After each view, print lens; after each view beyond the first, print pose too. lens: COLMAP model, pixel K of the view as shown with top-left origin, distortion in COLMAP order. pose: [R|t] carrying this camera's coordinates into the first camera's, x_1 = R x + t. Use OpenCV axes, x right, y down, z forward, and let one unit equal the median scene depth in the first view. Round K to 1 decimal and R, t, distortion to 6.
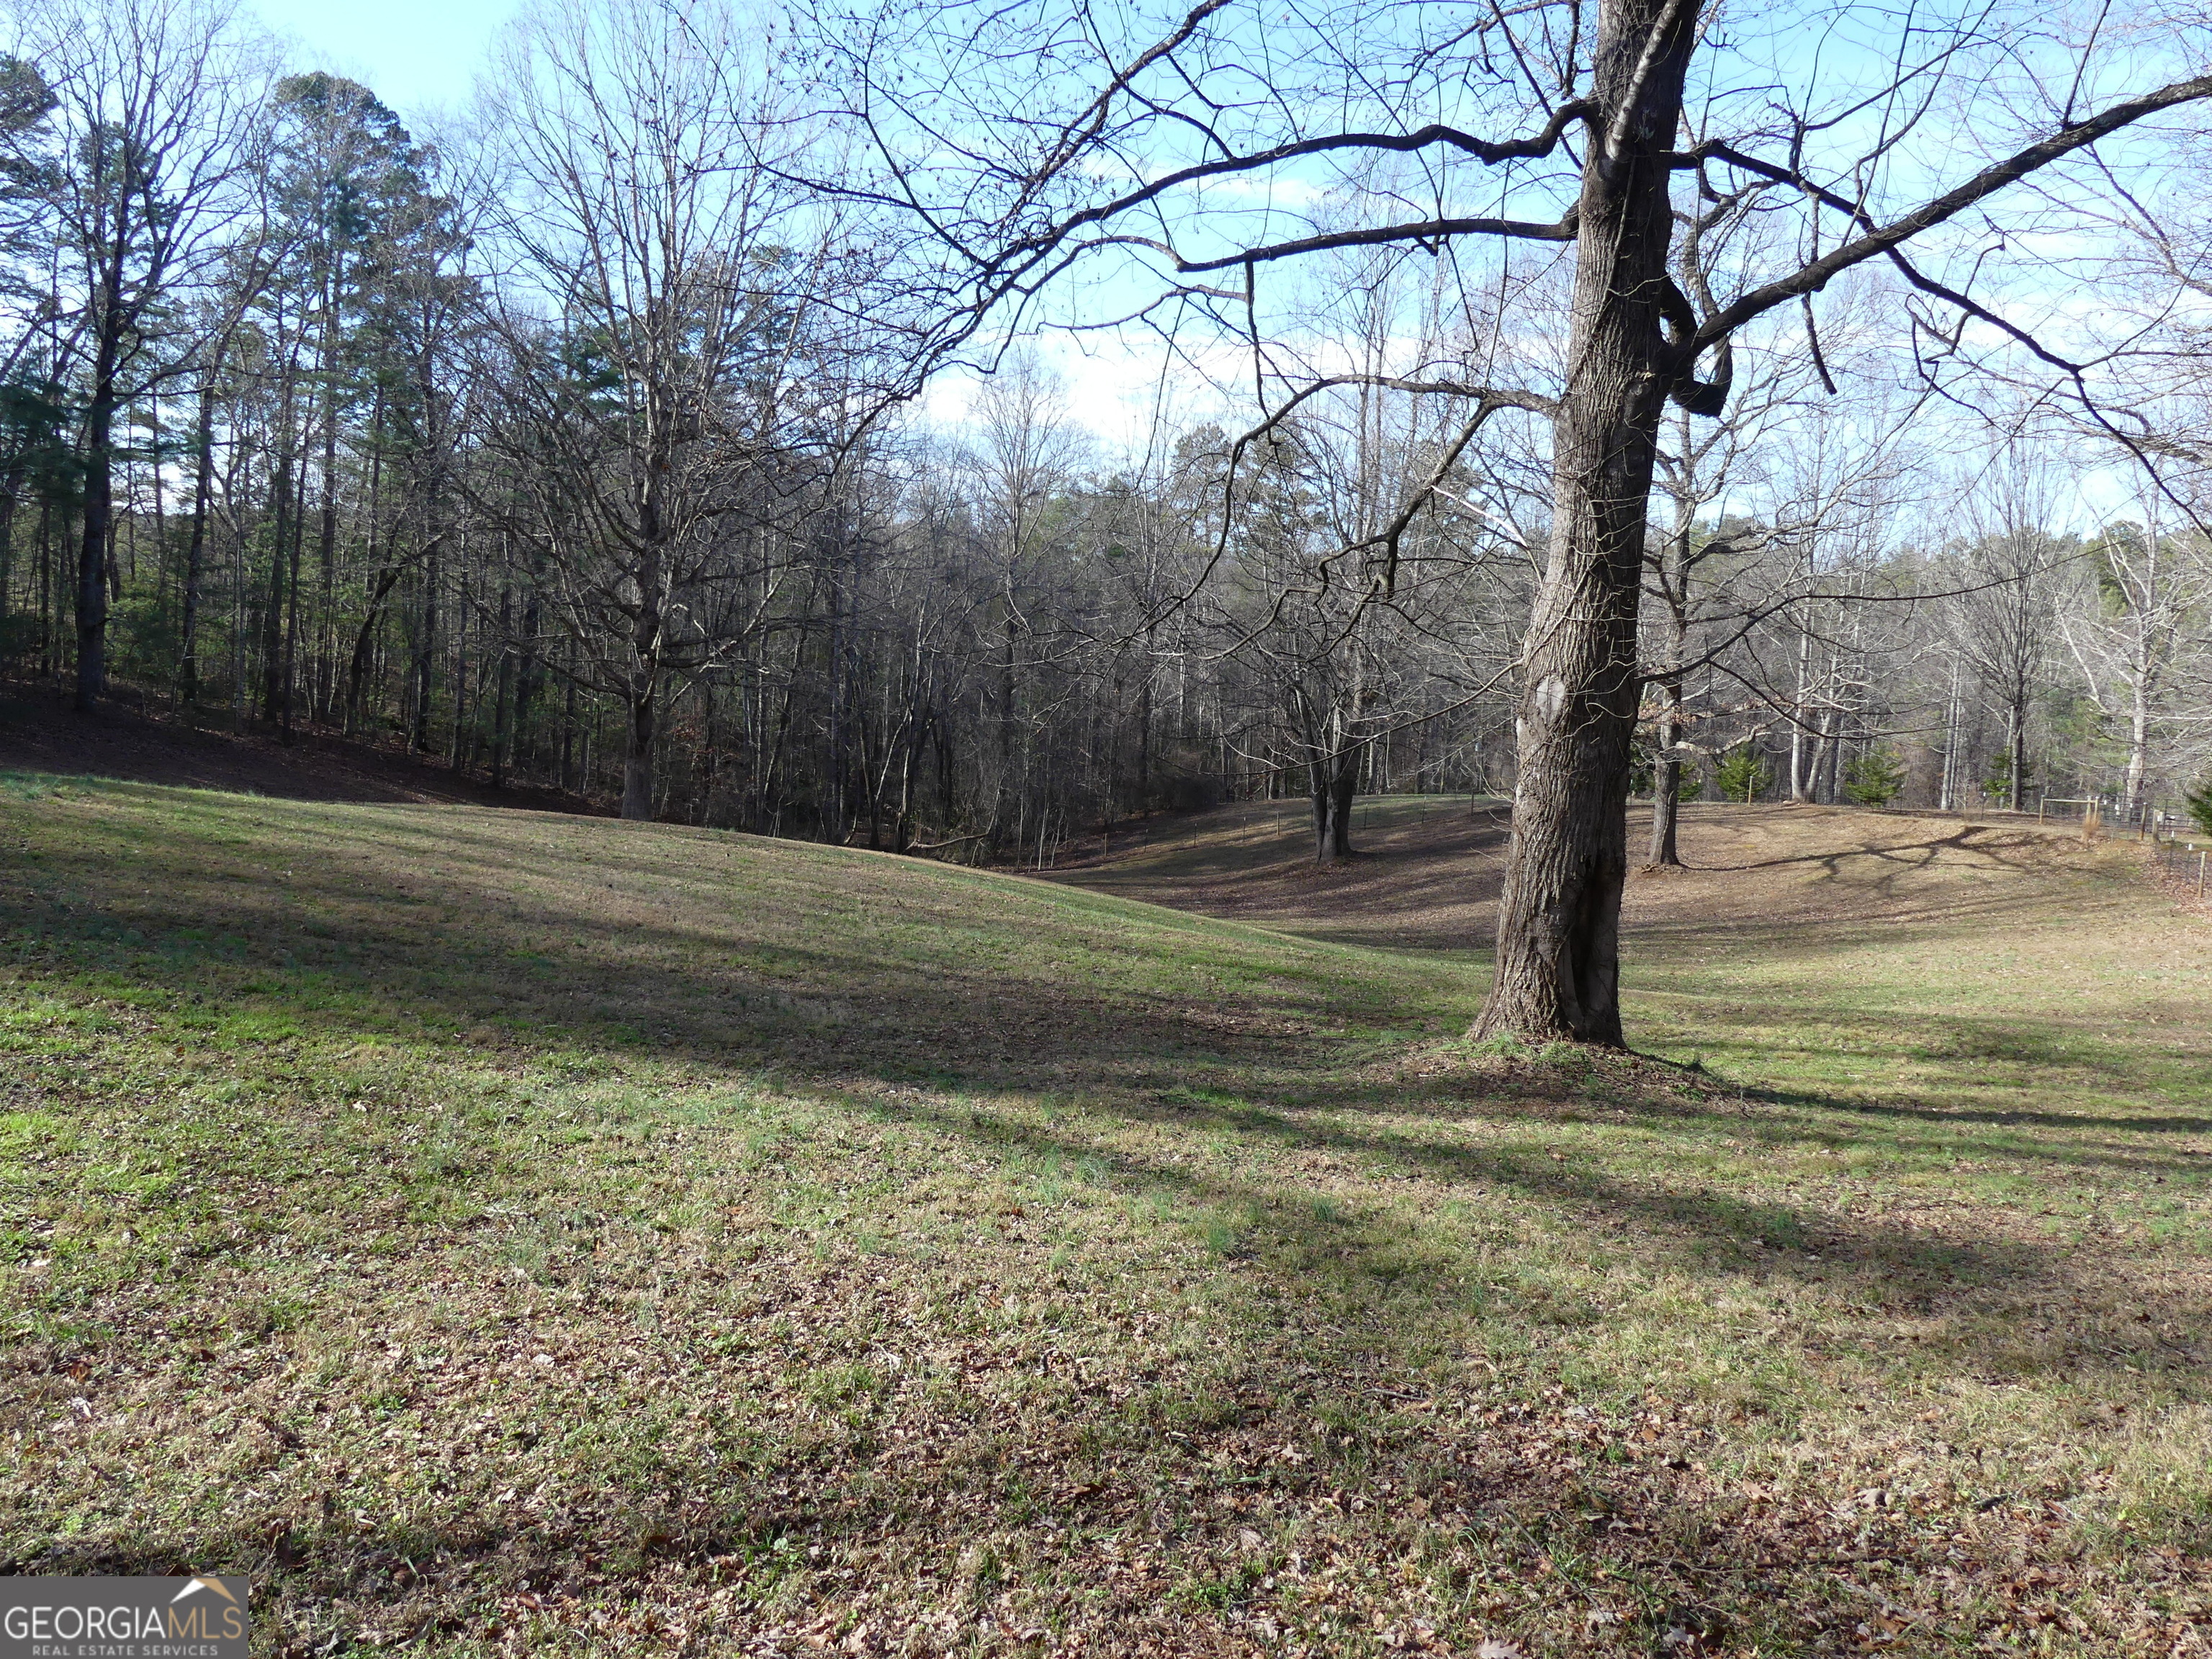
lens RADIAL K [[1643.3, 0, 1098.3], [0, 1643.3, 833.6], [0, 0, 1]] dist [-0.027209, 0.023221]
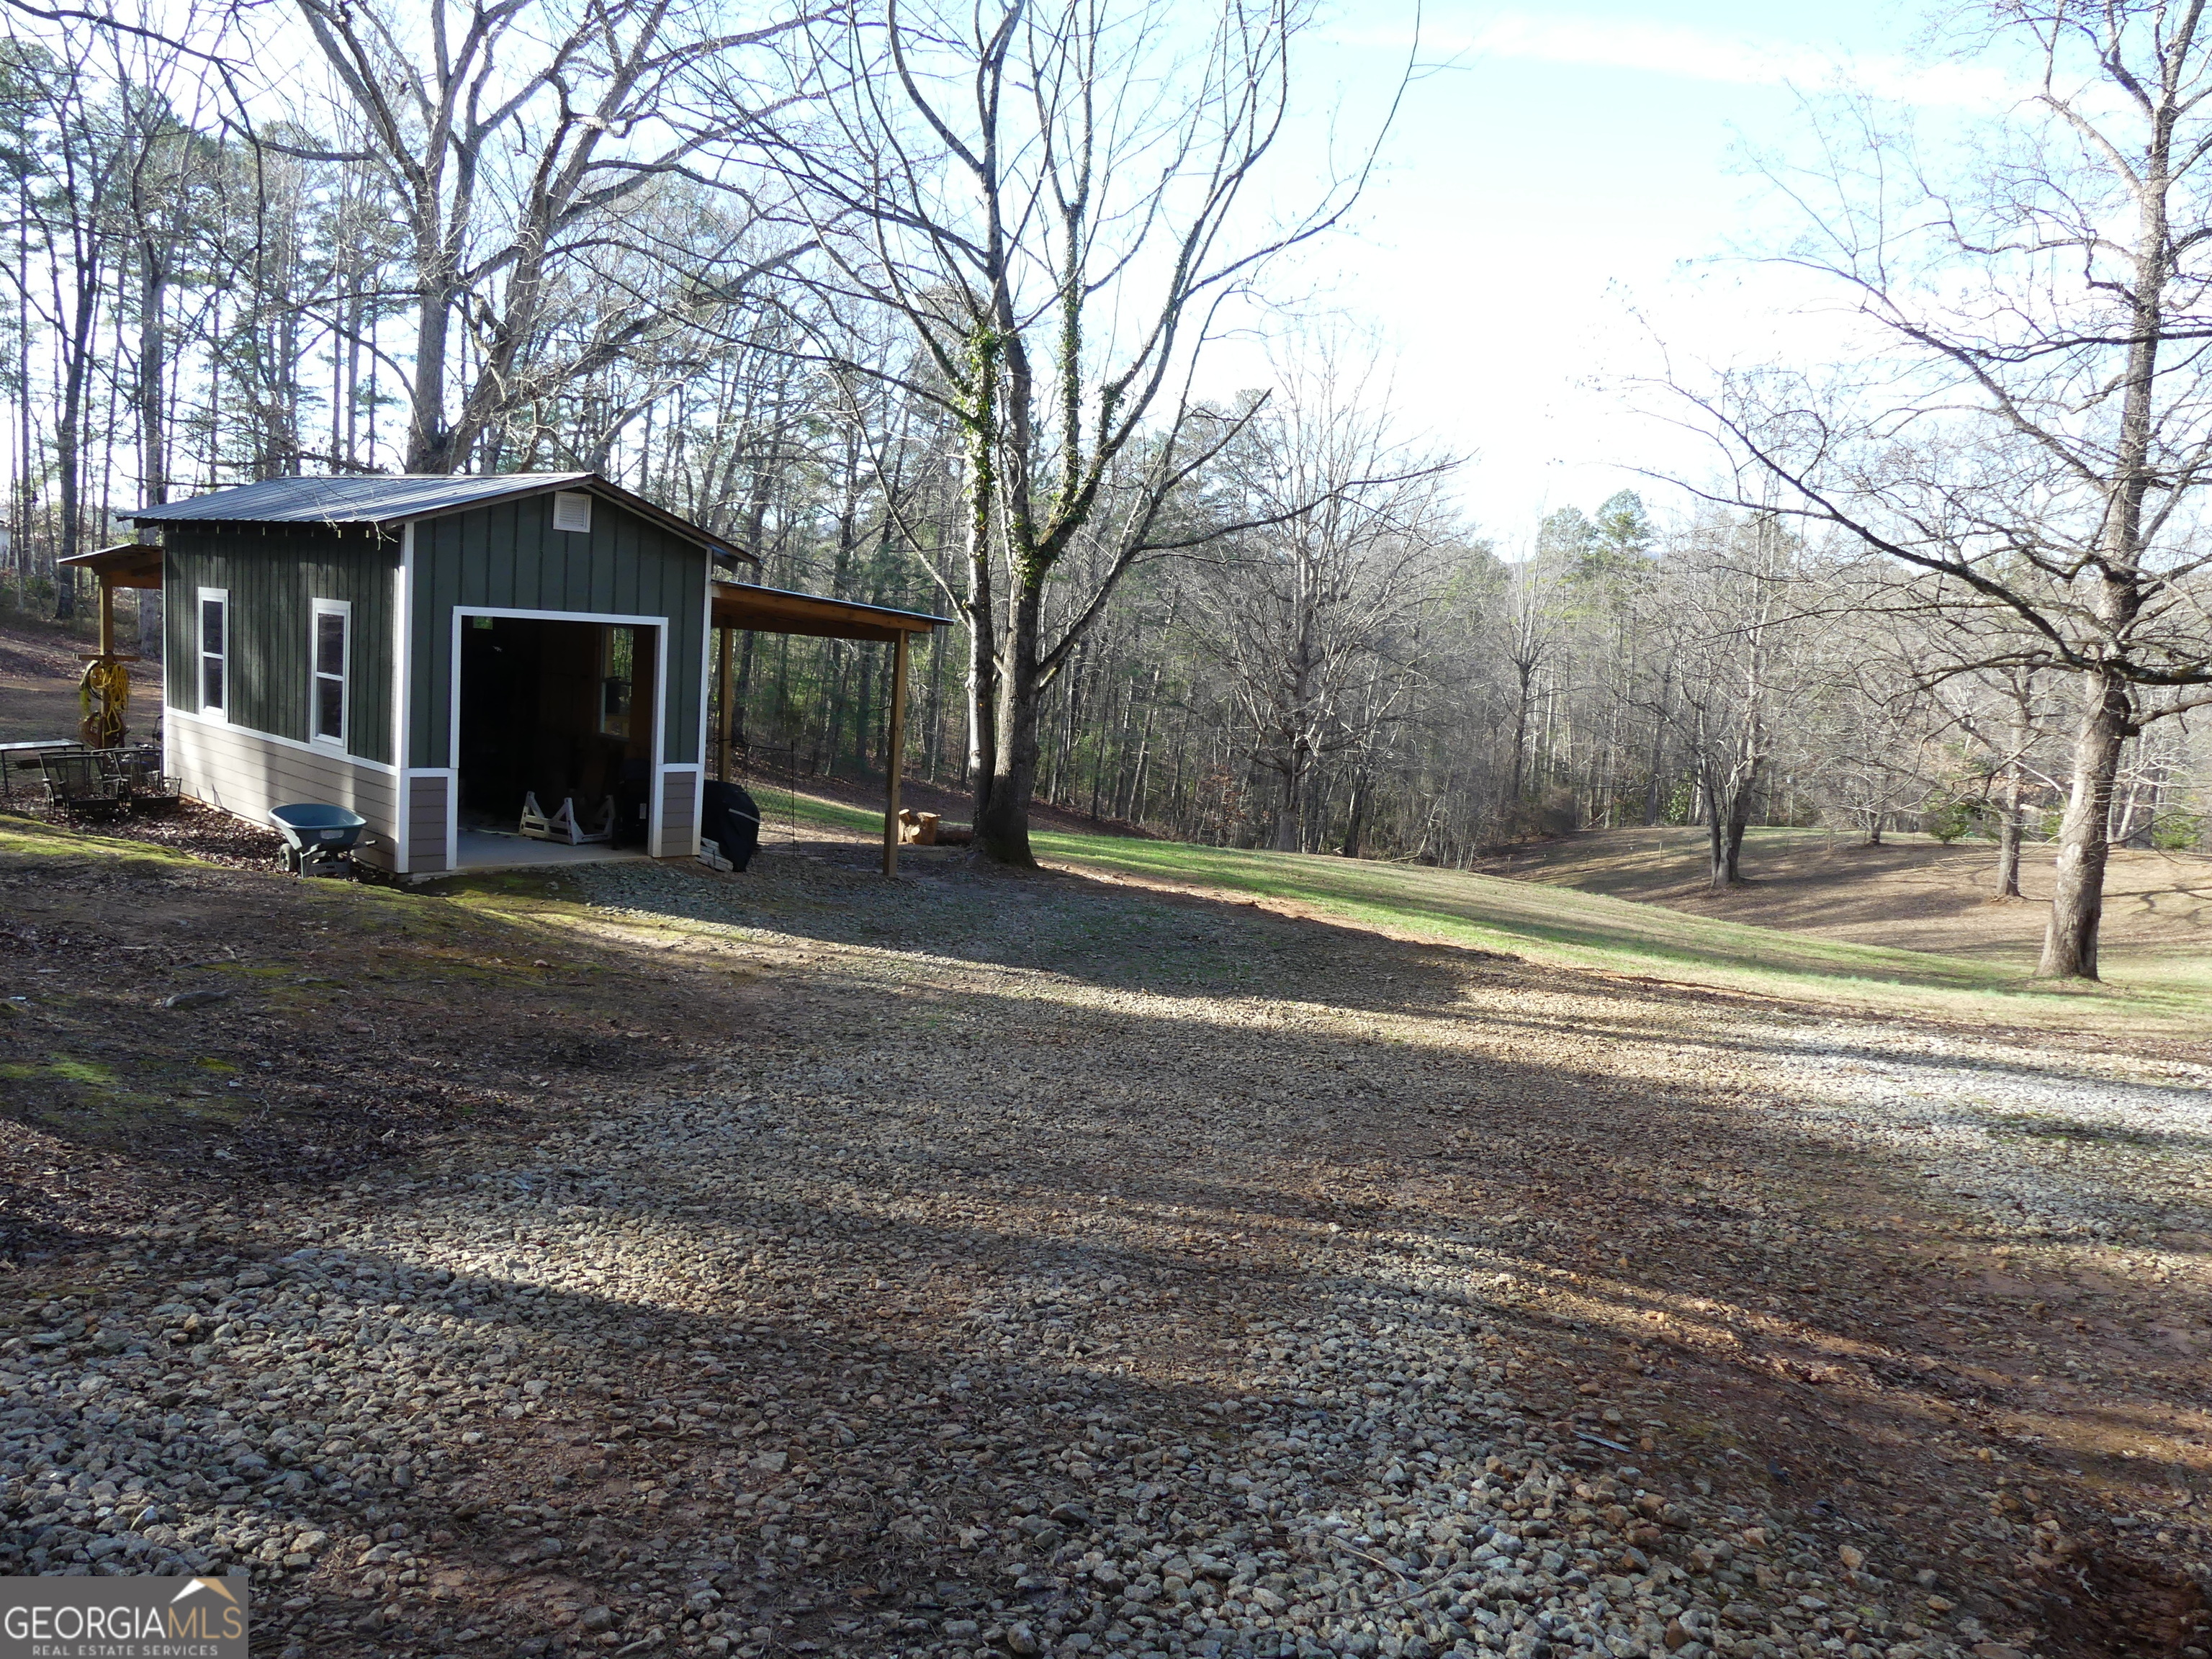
lens RADIAL K [[1643.3, 0, 1113.1], [0, 1643.3, 836.7], [0, 0, 1]] dist [-0.027209, 0.023221]
pose [[0.991482, 0.016411, -0.129206, -0.269115], [-0.016415, 0.999865, 0.001033, -0.025242], [0.129206, 0.001096, 0.991617, -0.529349]]
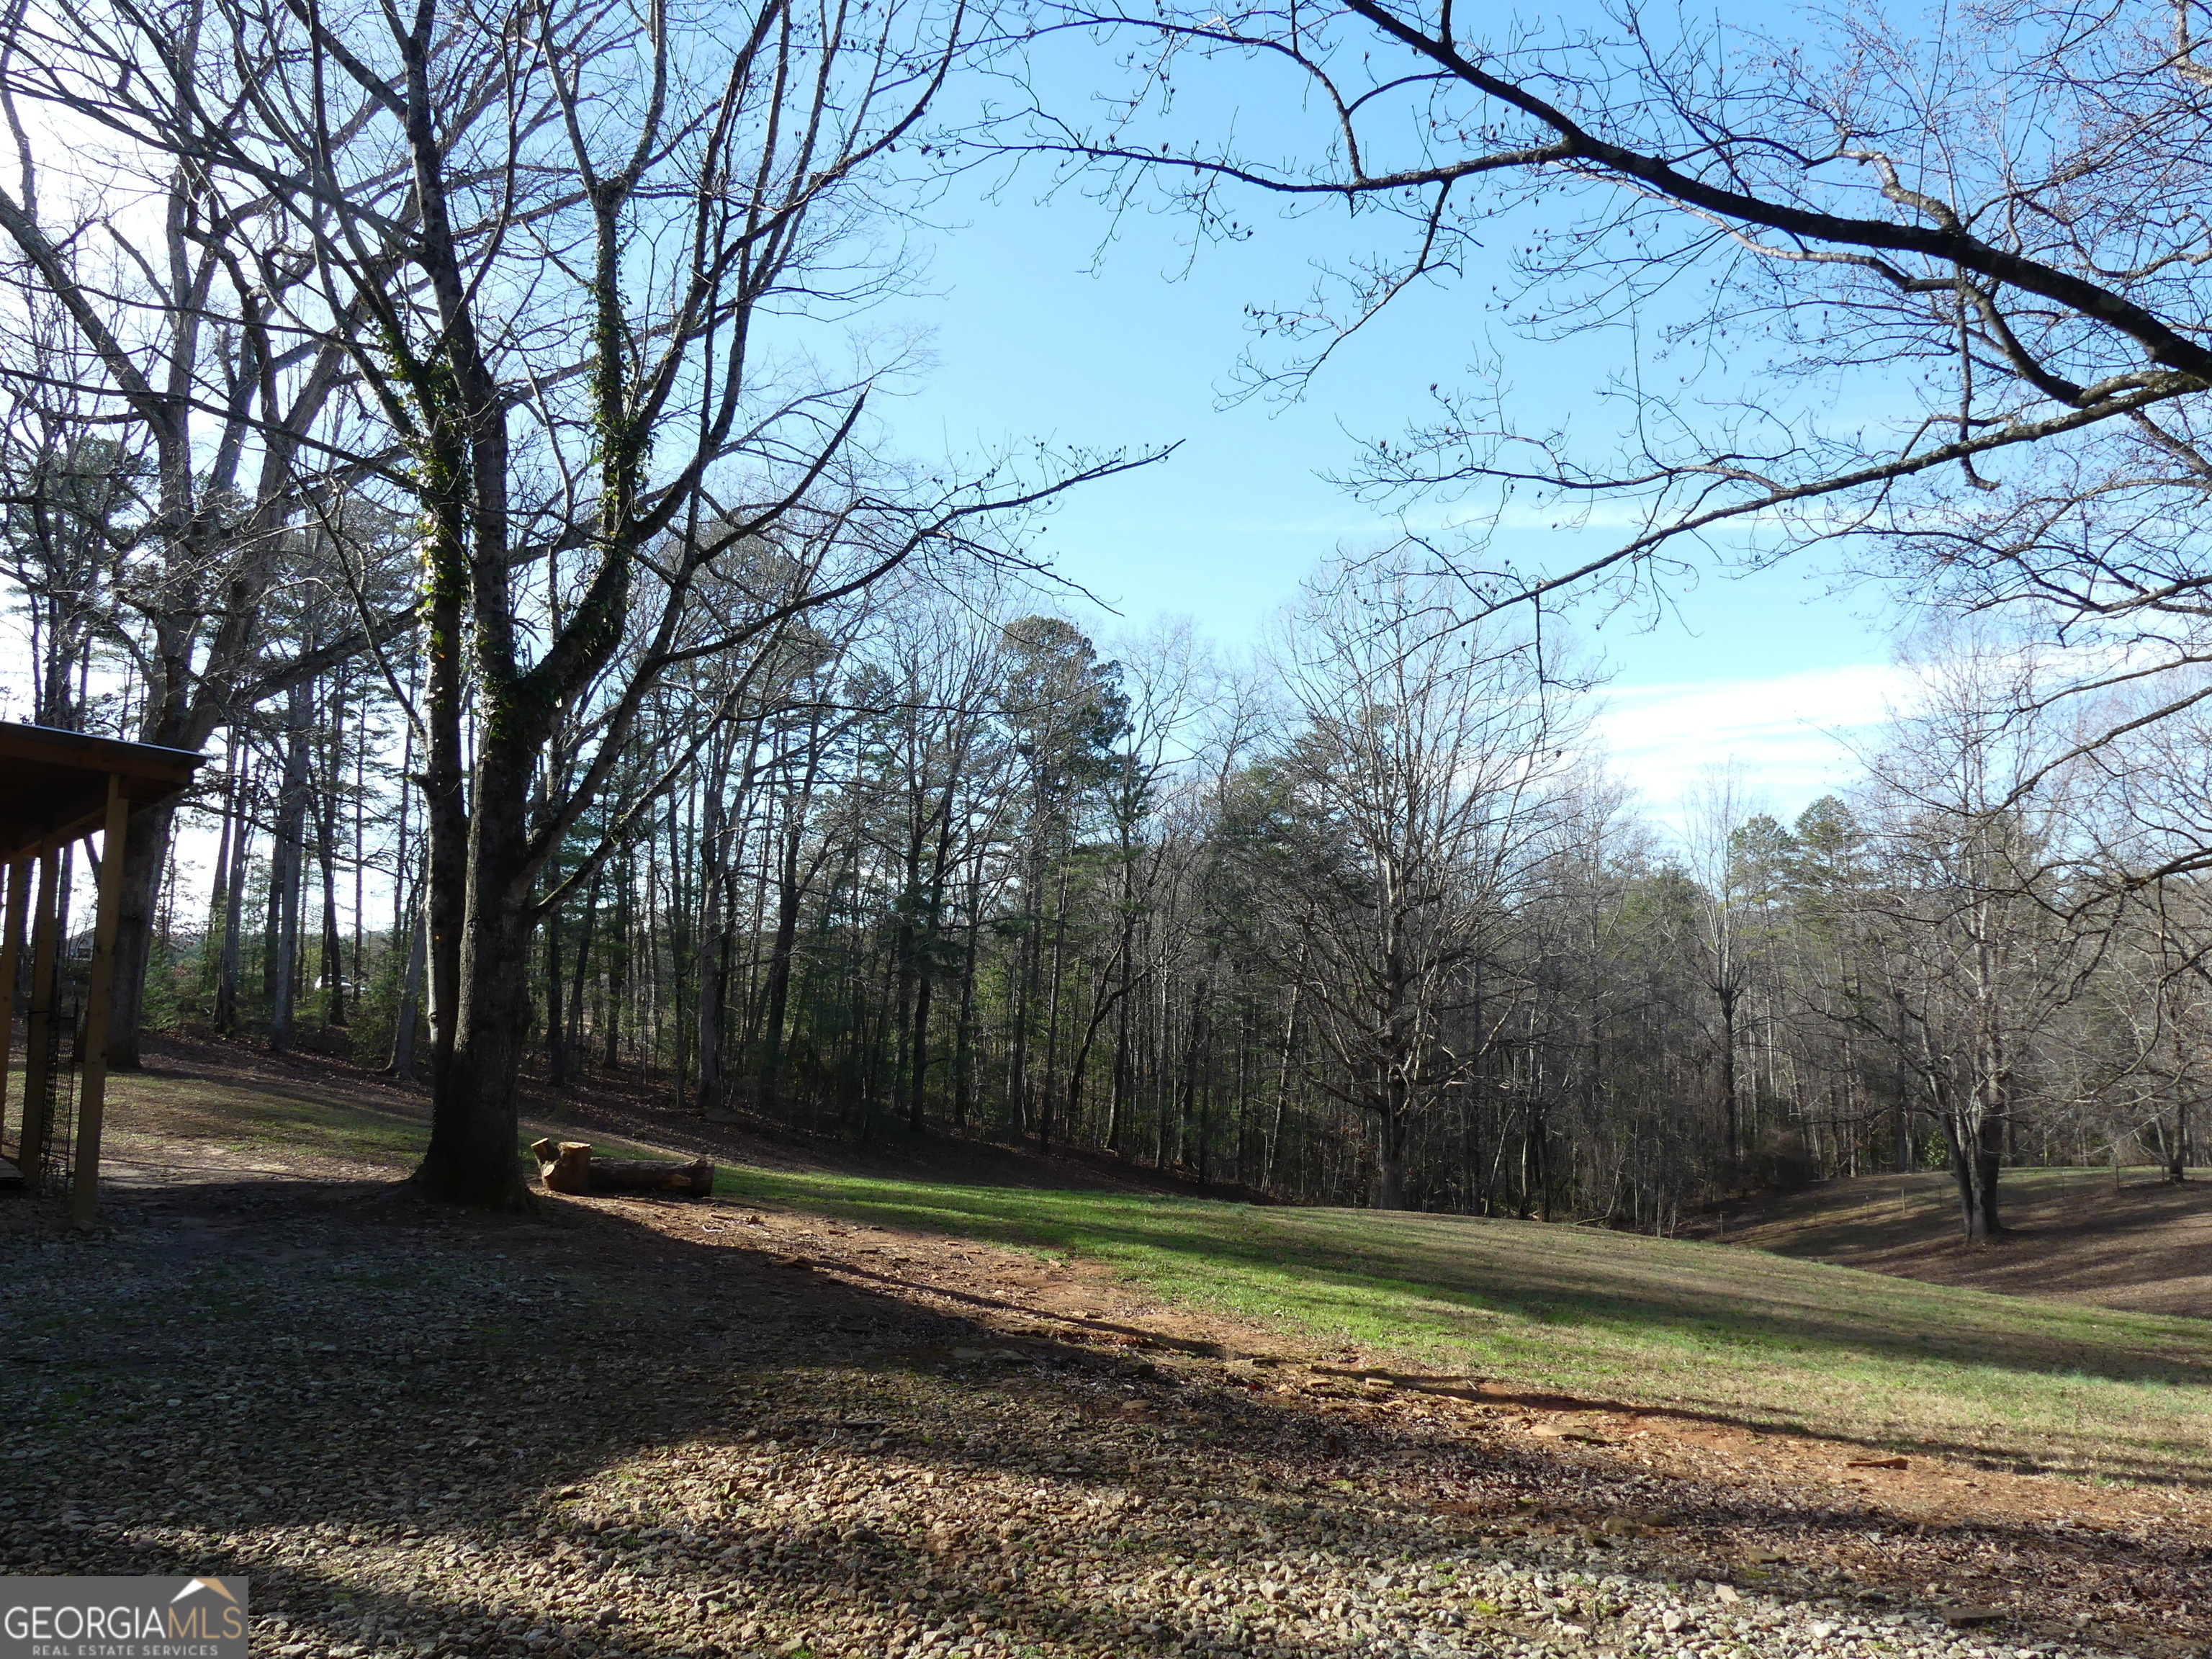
lens RADIAL K [[1643.3, 0, 1118.8], [0, 1643.3, 832.2], [0, 0, 1]] dist [-0.027209, 0.023221]
pose [[0.962611, -0.075139, -0.260260, -0.152979], [0.014406, 0.973601, -0.227802, -0.010061], [0.270506, 0.215535, 0.938281, -0.267815]]
